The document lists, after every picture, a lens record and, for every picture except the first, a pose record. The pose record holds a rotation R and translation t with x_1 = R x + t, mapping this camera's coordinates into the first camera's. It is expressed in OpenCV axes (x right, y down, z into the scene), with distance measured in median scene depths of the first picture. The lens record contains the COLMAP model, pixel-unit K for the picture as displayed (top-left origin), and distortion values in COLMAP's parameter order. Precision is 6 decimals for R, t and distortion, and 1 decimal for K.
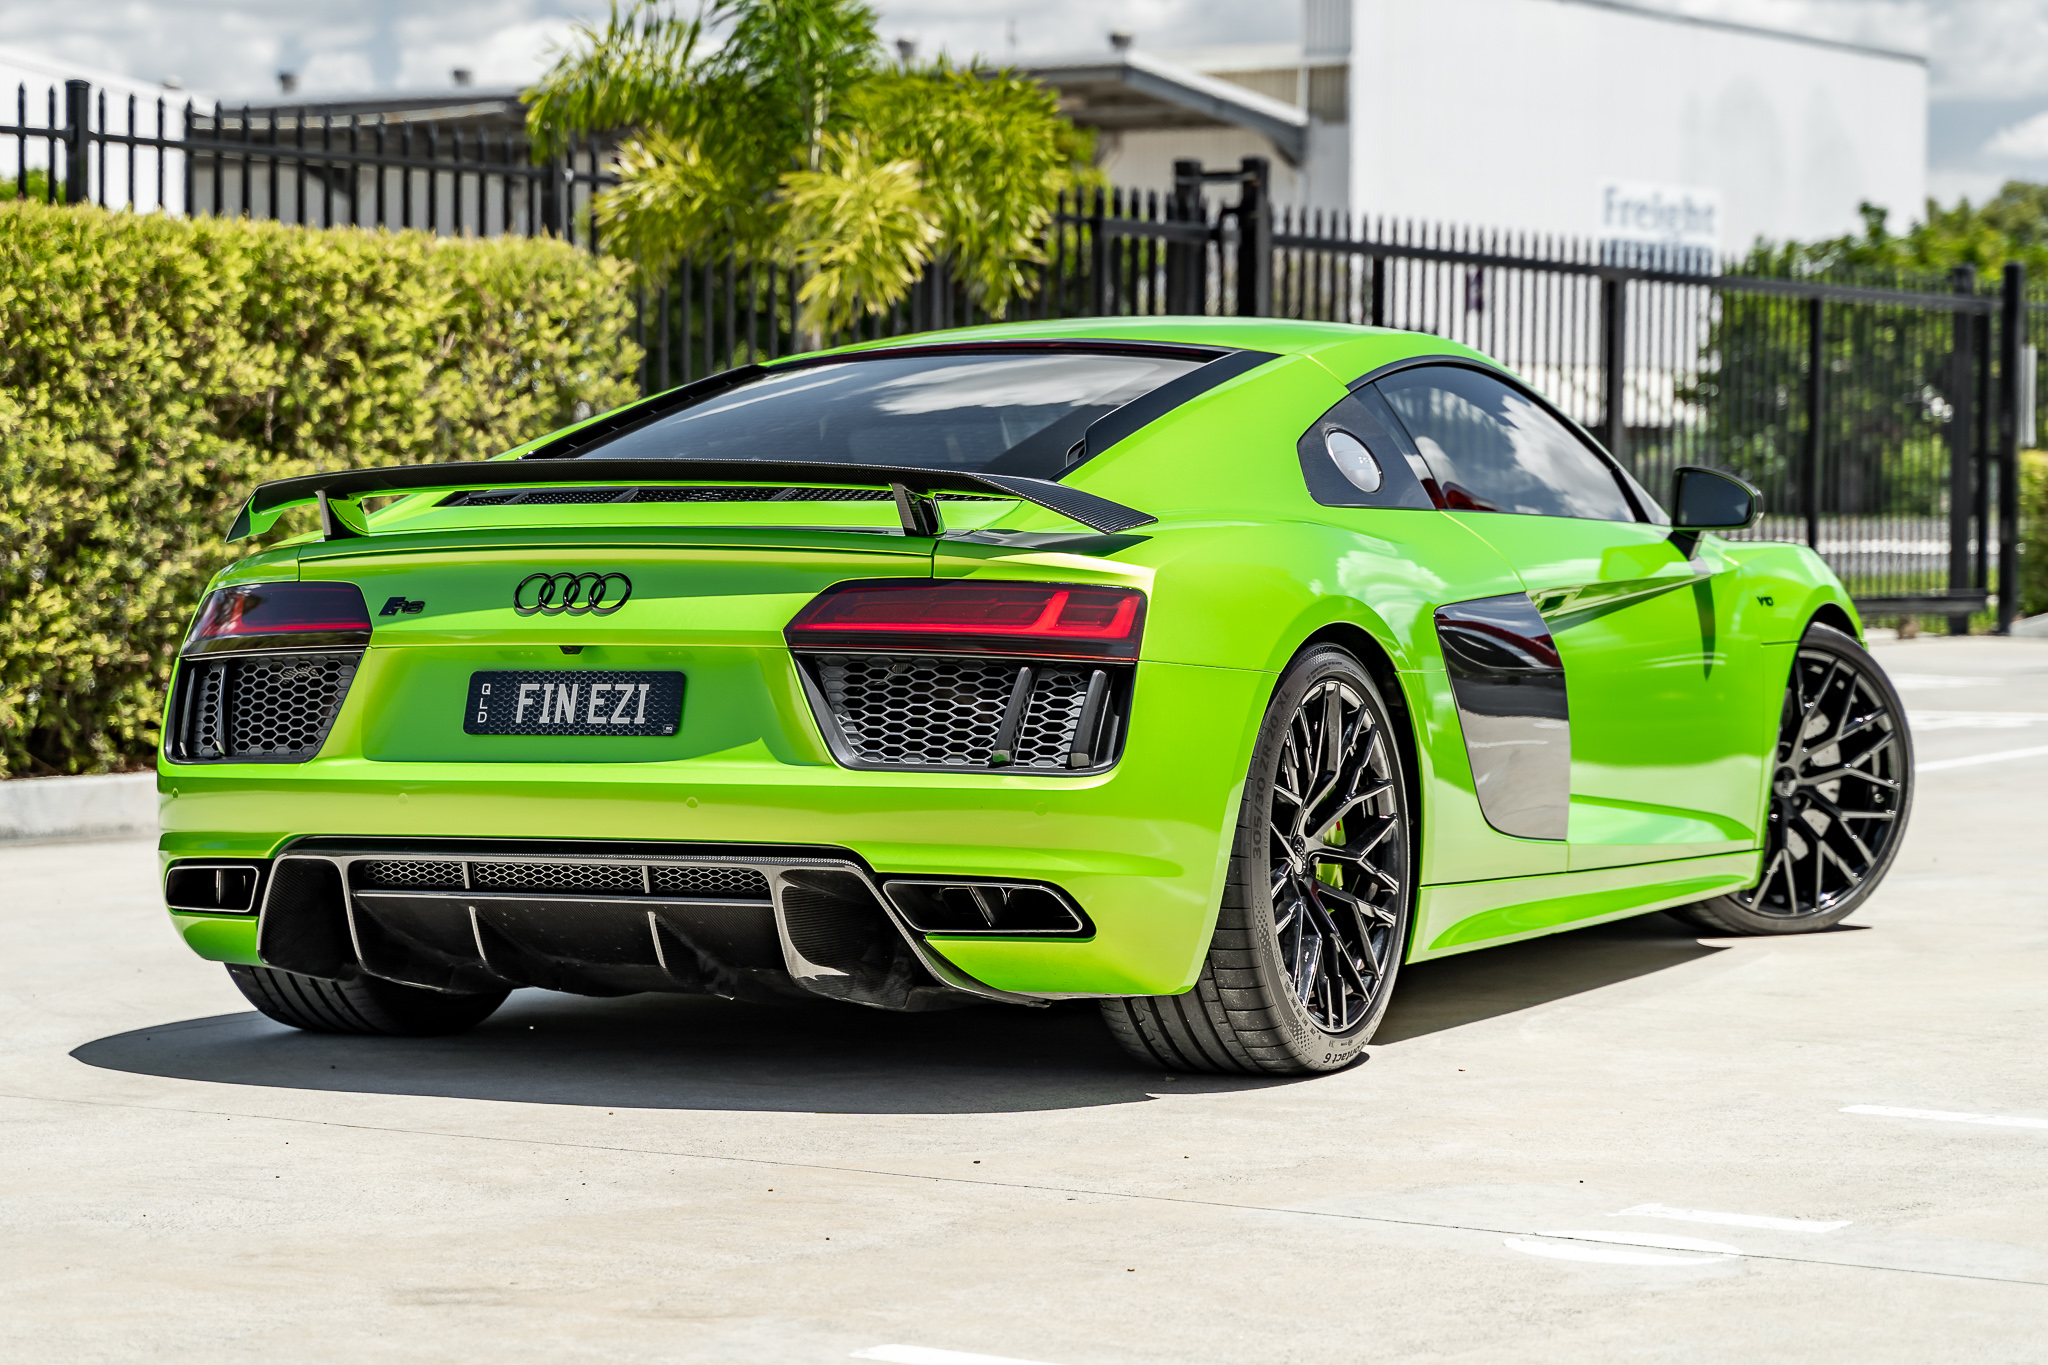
lens RADIAL K [[5114.9, 0, 1024.0], [0, 5114.9, 682.5], [0, 0, 1]] dist [-0.013716, 0.278271]
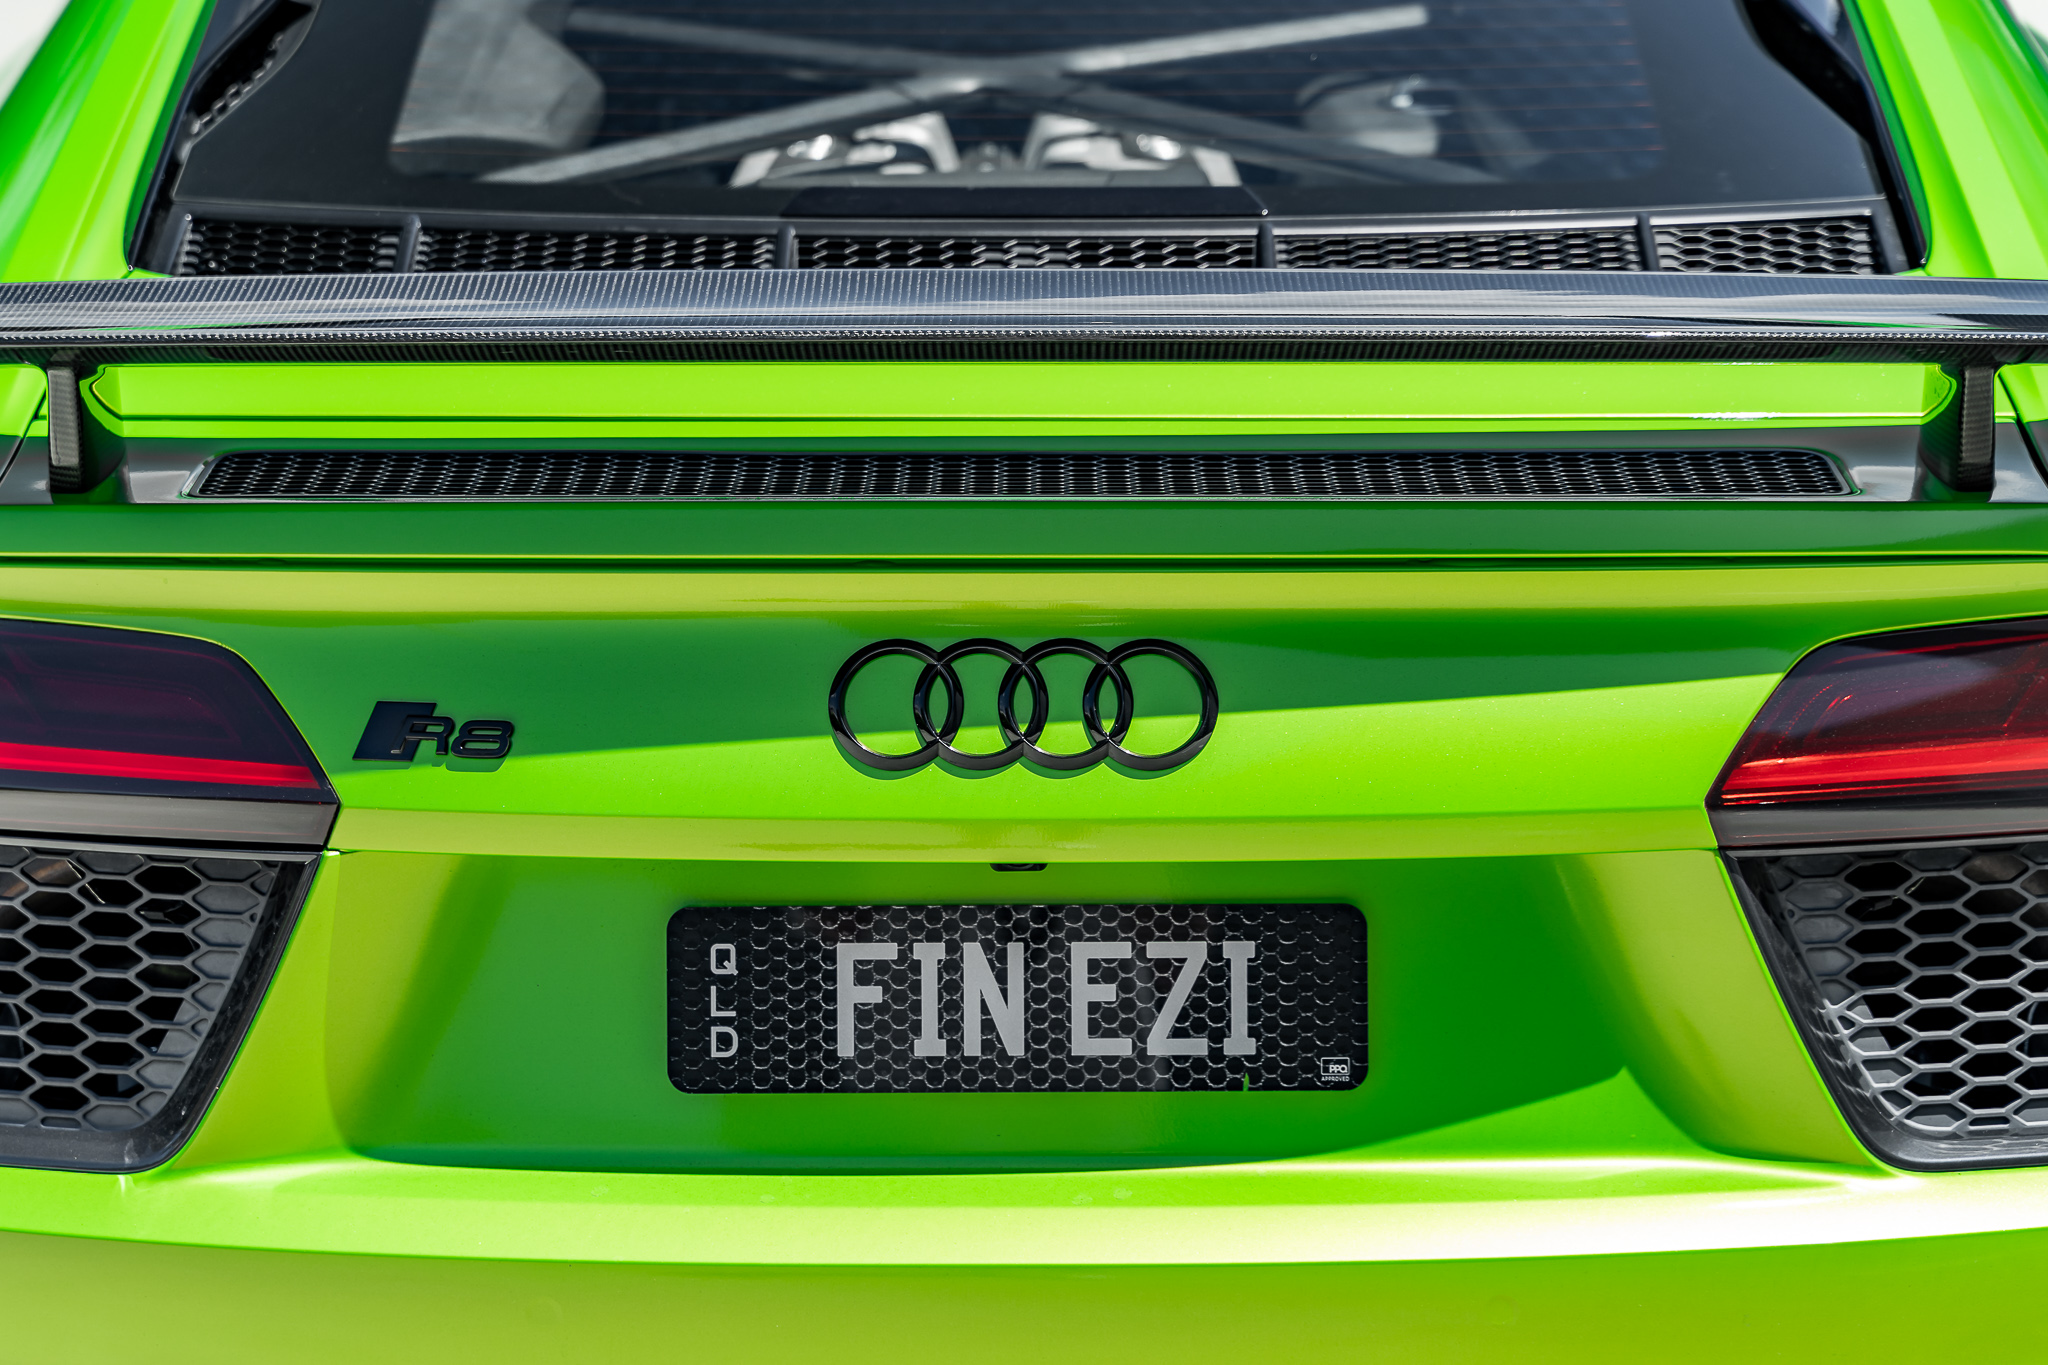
lens RADIAL K [[5114.9, 0, 1024.0], [0, 5114.9, 682.5], [0, 0, 1]] dist [-0.013716, 0.278271]
pose [[0.905645, -0.117841, 0.407333, -0.230243], [0.009343, 0.965921, 0.258668, -0.108949], [-0.423933, -0.230456, 0.875883, 0.699459]]
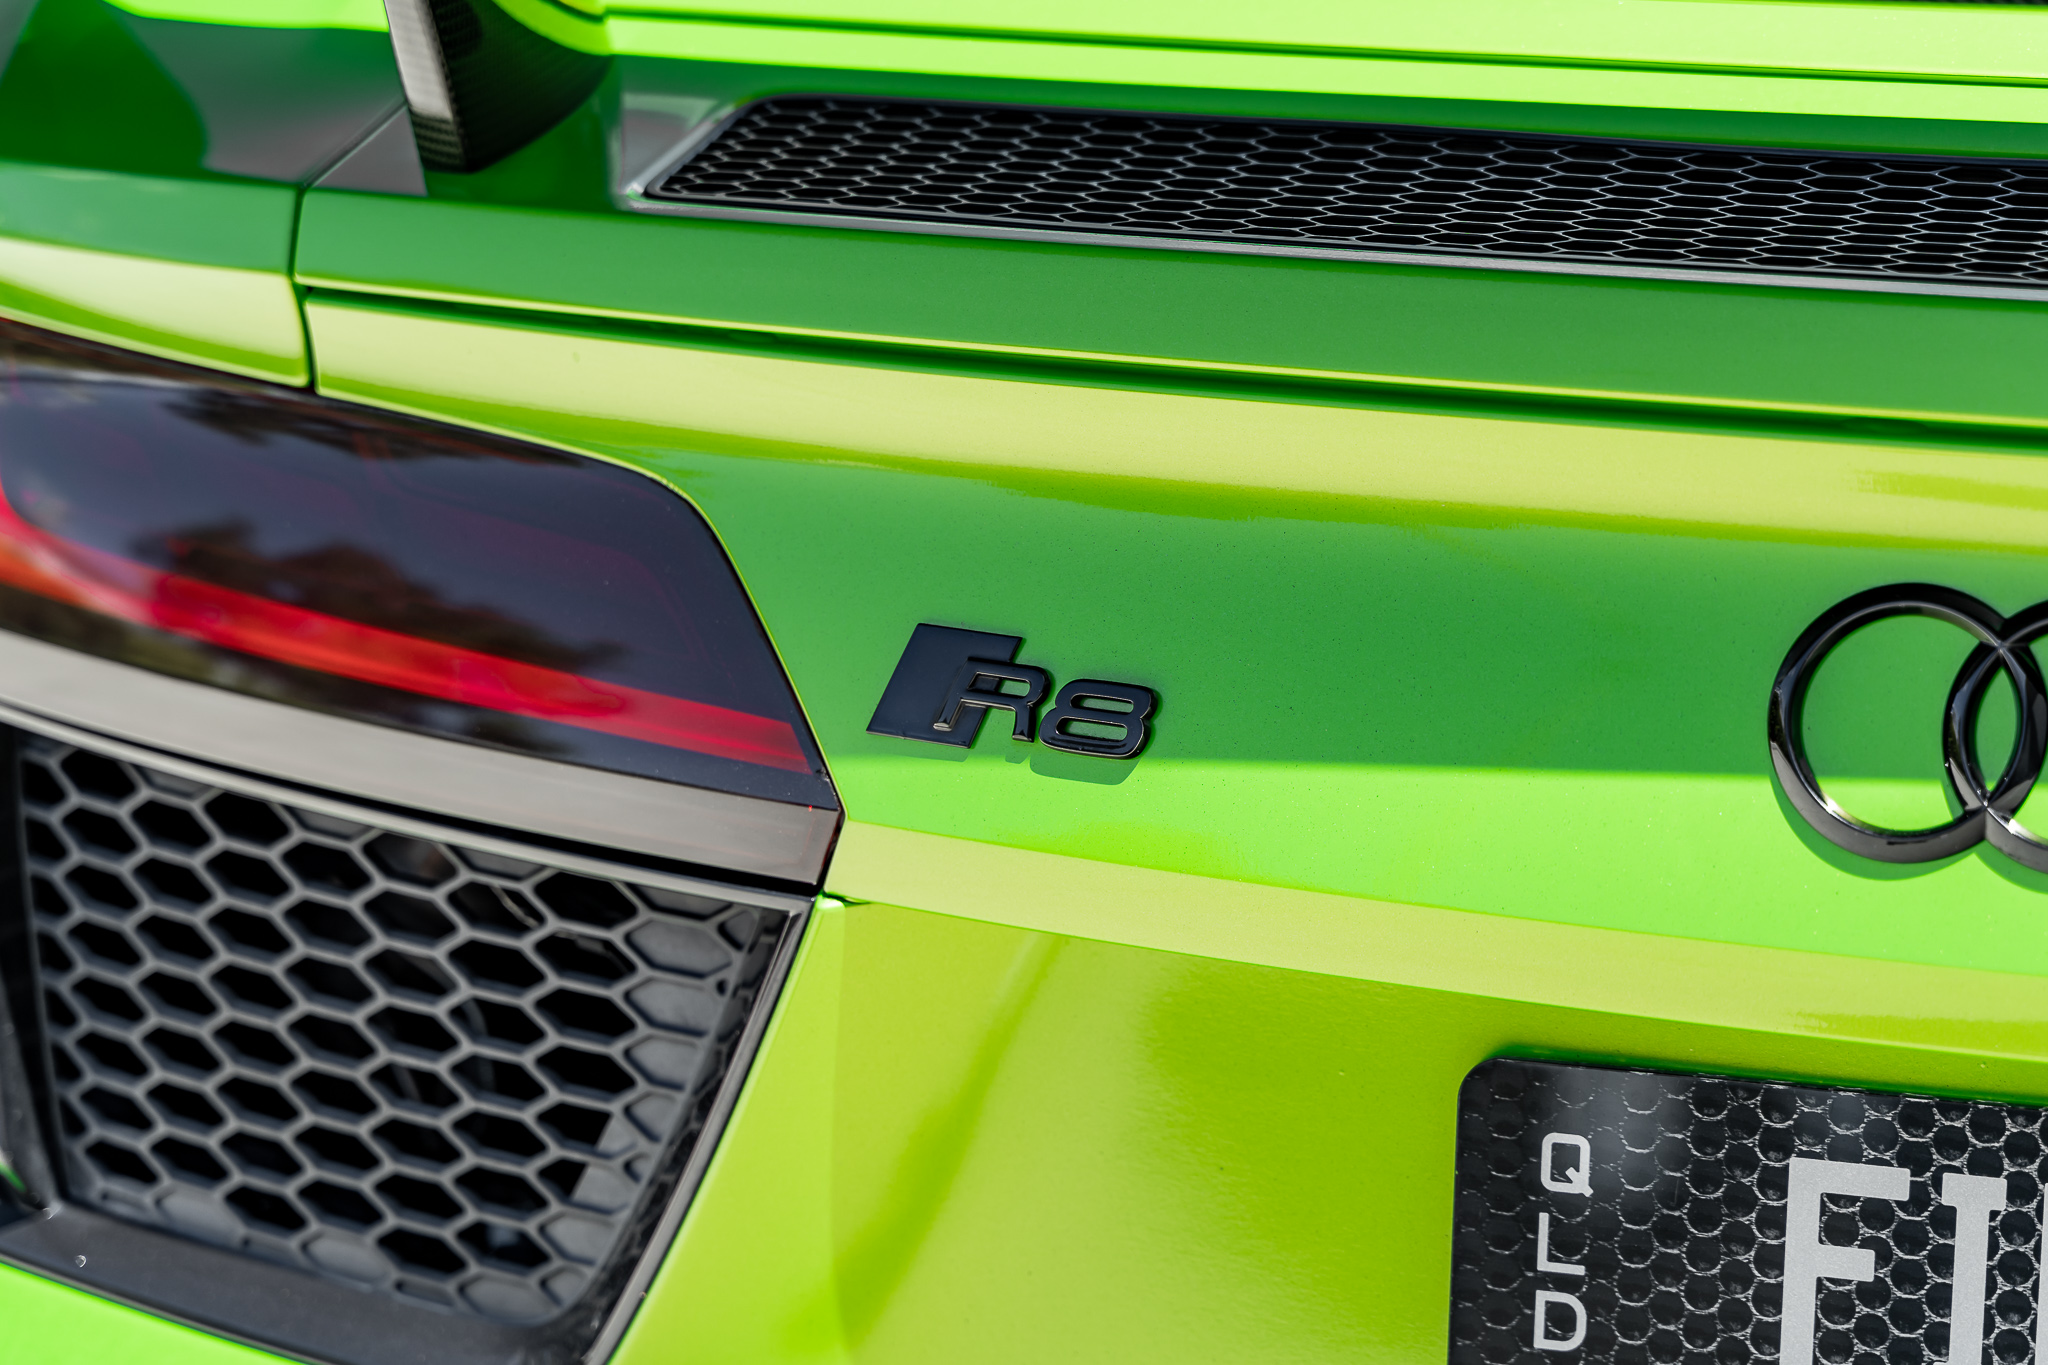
lens RADIAL K [[5114.9, 0, 1024.0], [0, 5114.9, 682.5], [0, 0, 1]] dist [-0.013716, 0.278271]
pose [[0.991552, -0.098644, 0.084231, -0.139211], [0.059807, 0.923896, 0.377940, -0.083740], [-0.115102, -0.369710, 0.921990, 0.857104]]
